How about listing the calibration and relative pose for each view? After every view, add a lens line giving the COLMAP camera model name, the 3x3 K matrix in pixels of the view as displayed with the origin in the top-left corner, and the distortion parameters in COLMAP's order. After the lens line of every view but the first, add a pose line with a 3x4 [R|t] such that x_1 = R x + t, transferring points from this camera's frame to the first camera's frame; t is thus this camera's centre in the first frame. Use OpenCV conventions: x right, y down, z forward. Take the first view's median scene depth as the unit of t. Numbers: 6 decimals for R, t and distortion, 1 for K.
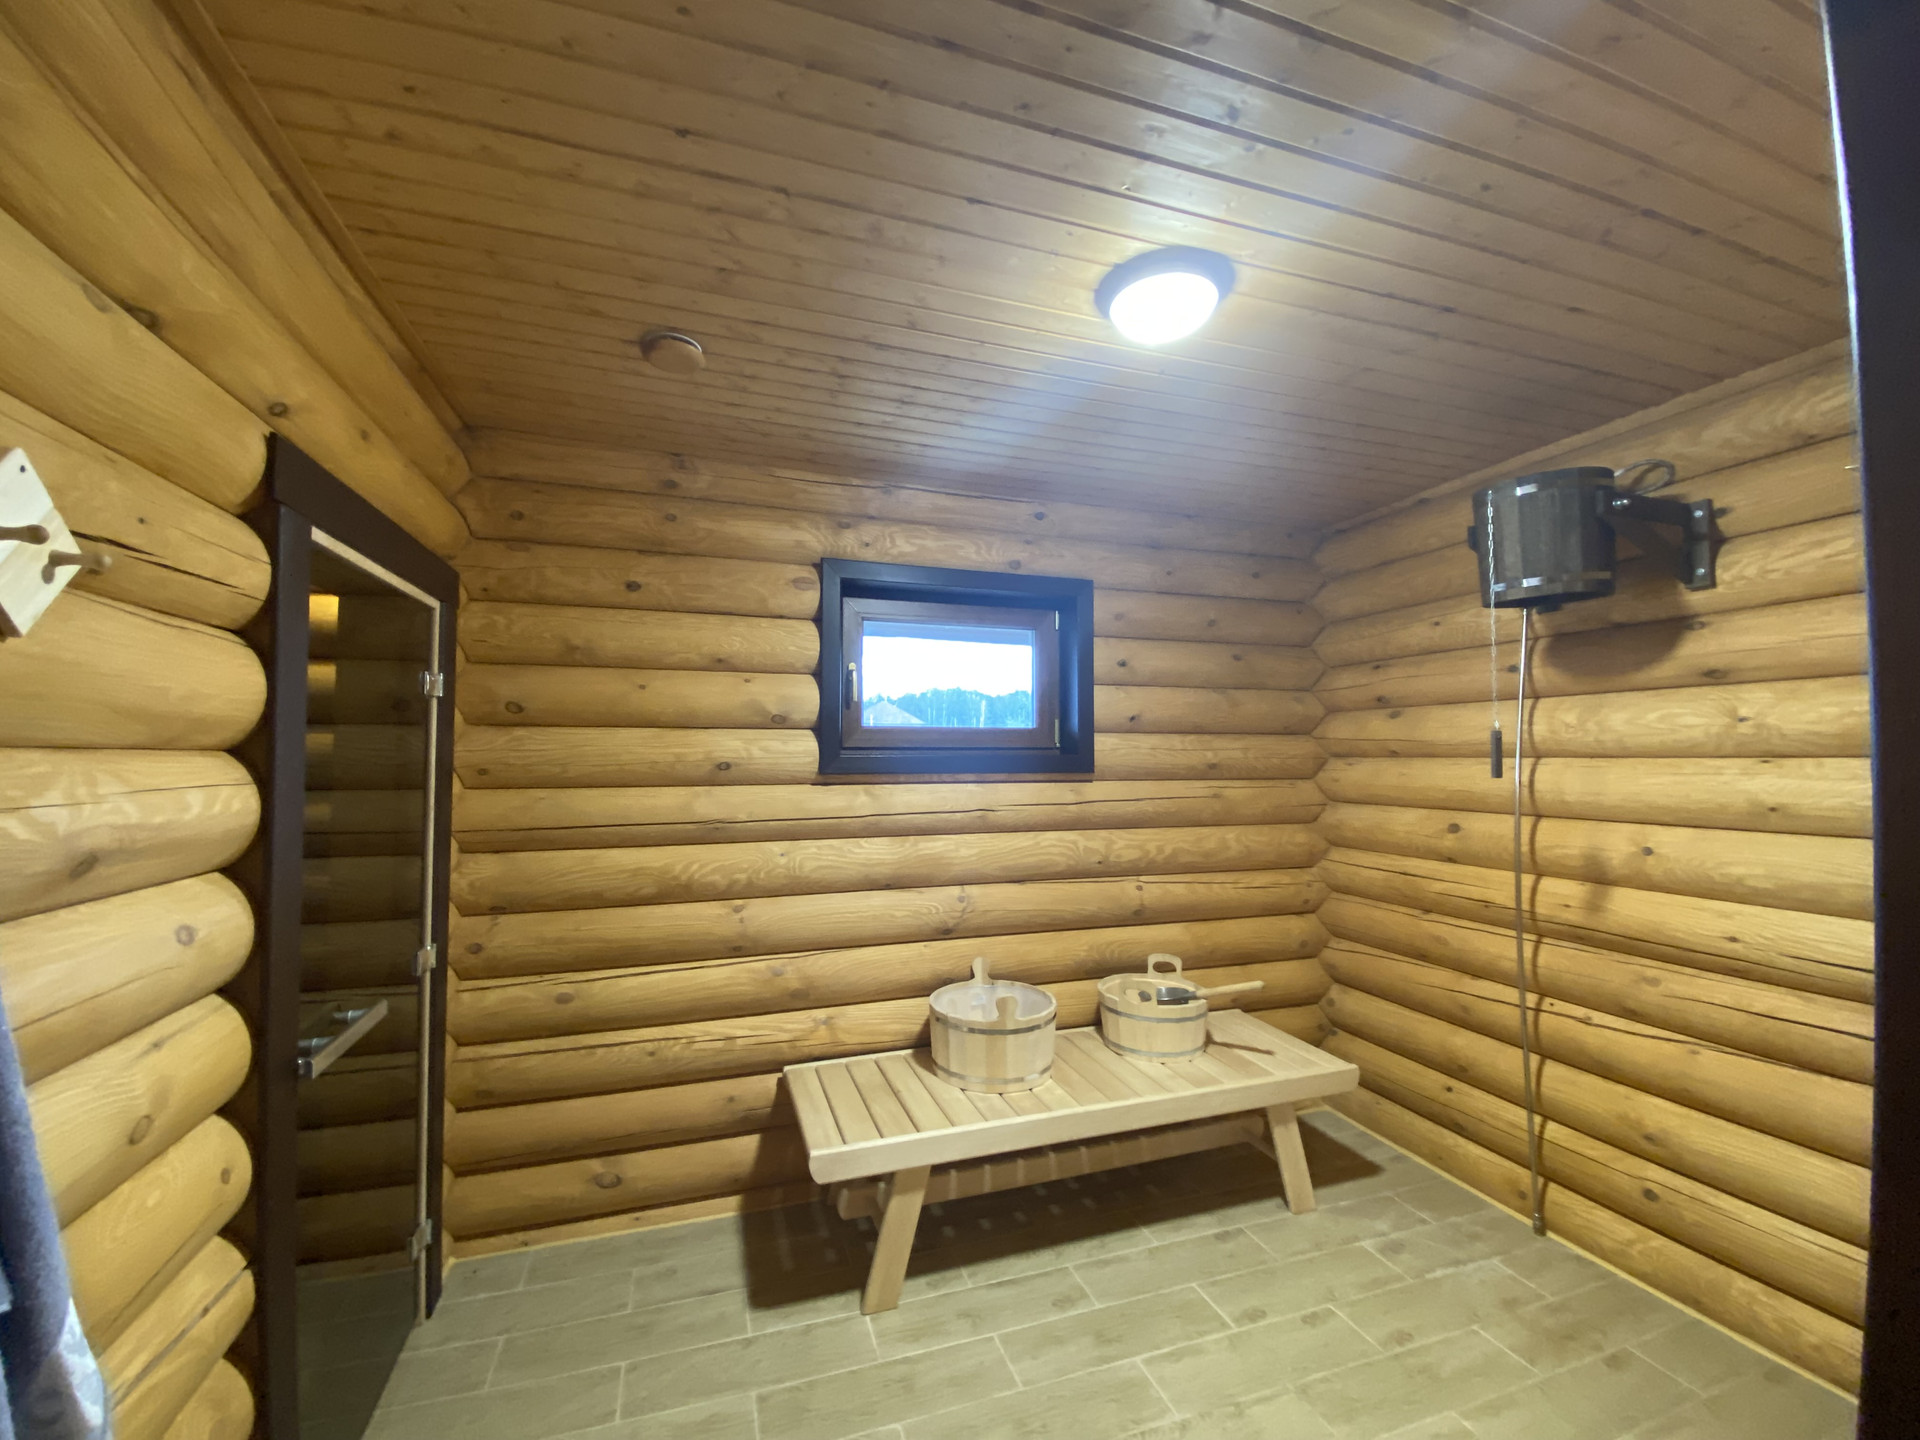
lens RADIAL K [[786.3, 0, 960.0], [0, 786.3, 720.0], [0, 0, 1]] dist [0.032149, -0.025409]
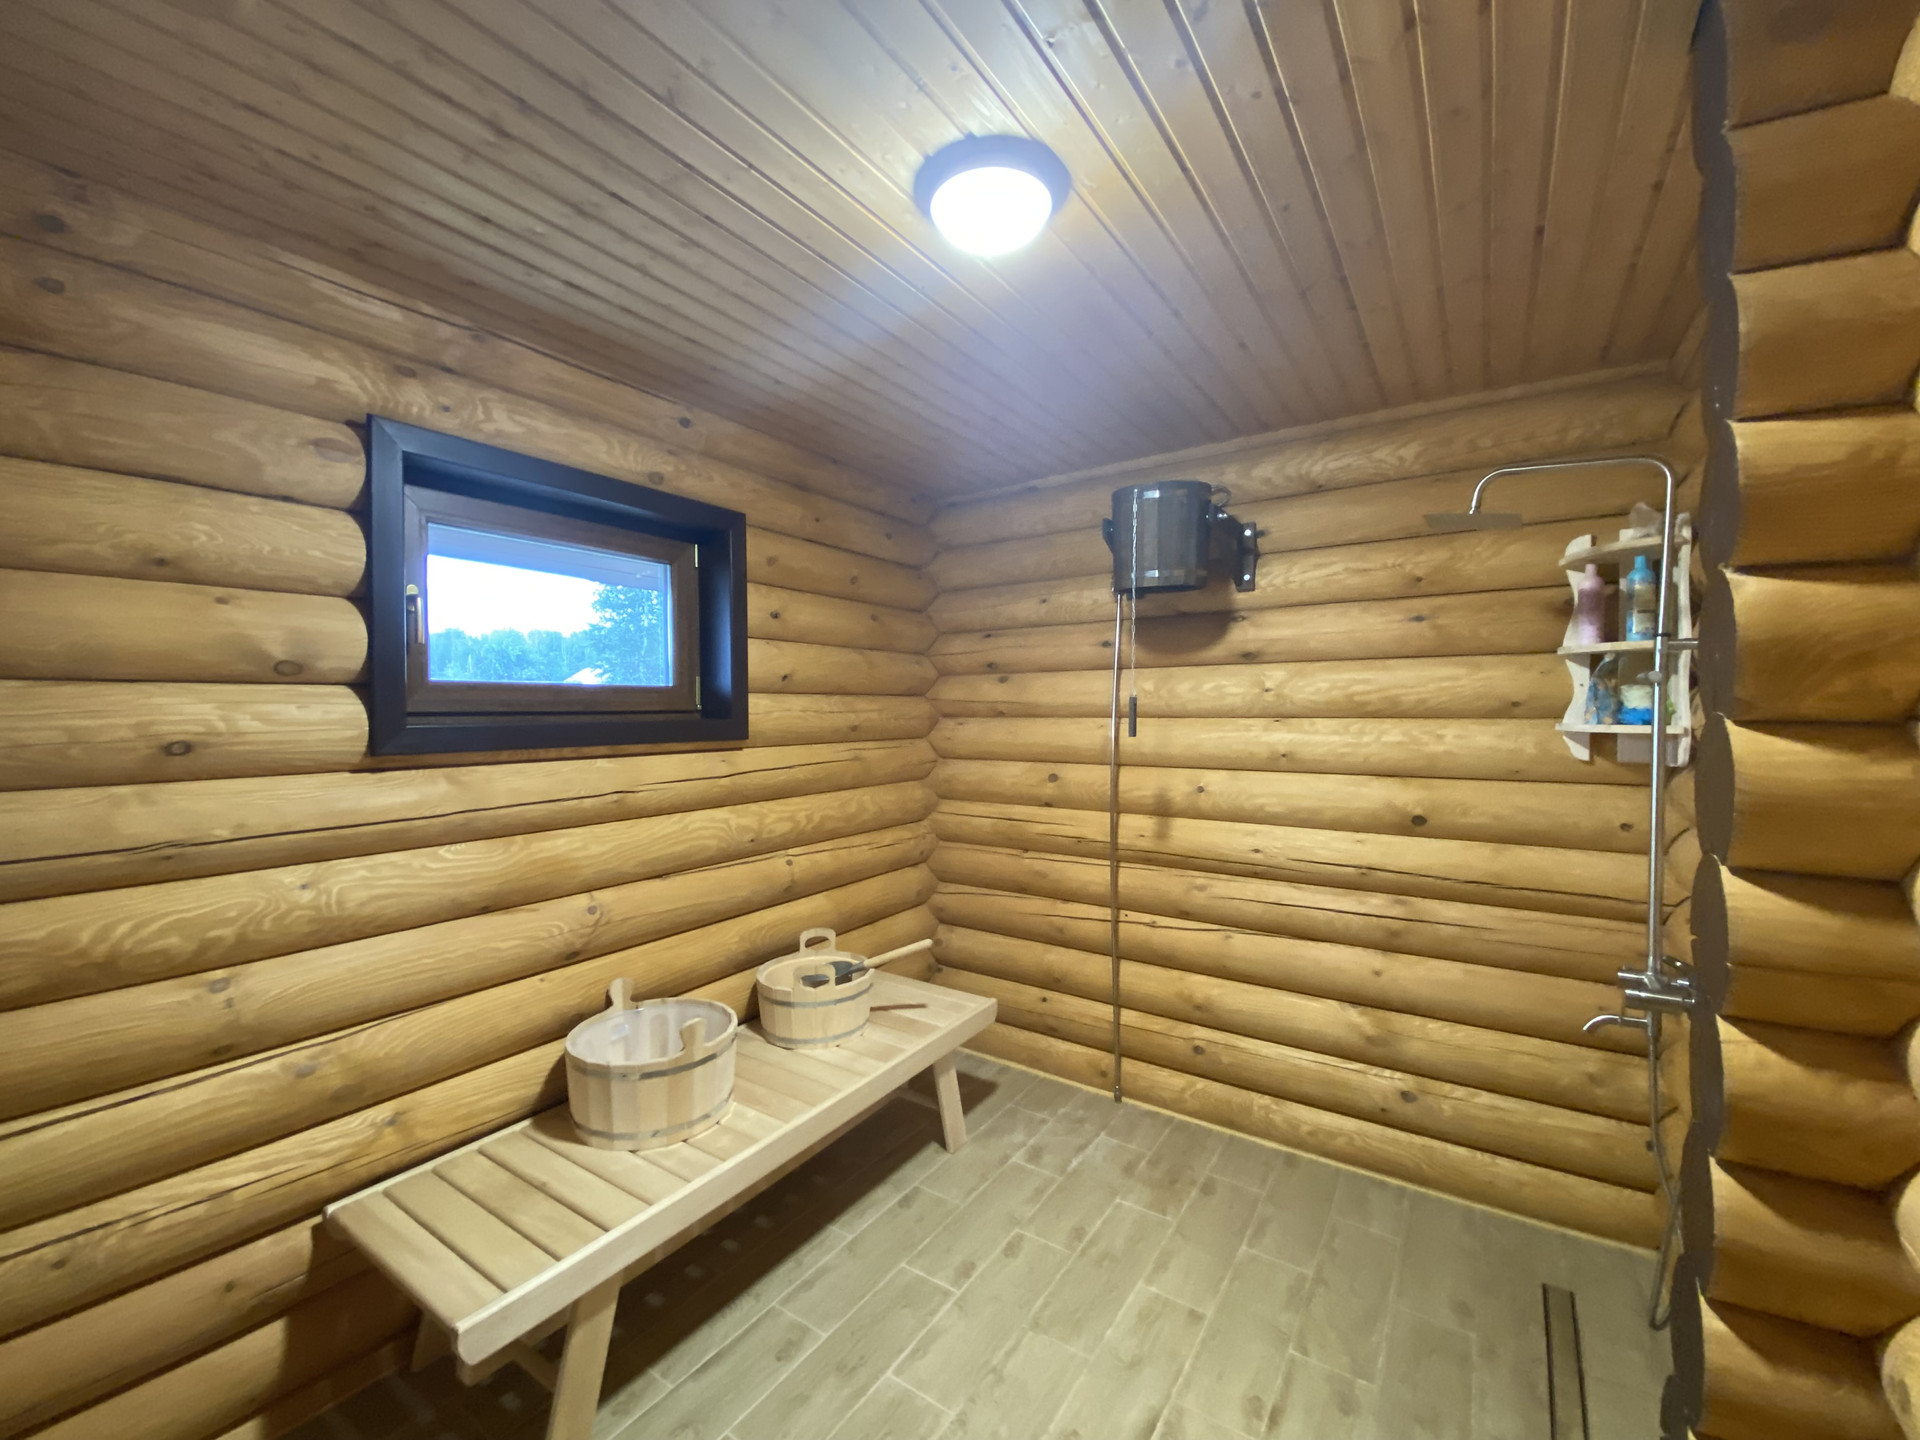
lens RADIAL K [[785.2, 0, 963.3], [0, 785.2, 723.7], [0, 0, 1]] dist [0.063088, -0.044086]
pose [[0.789298, -0.015538, 0.613813, -0.205688], [-0.024085, 0.998127, 0.056237, -0.005704], [-0.613537, -0.059171, 0.787446, 0.192986]]
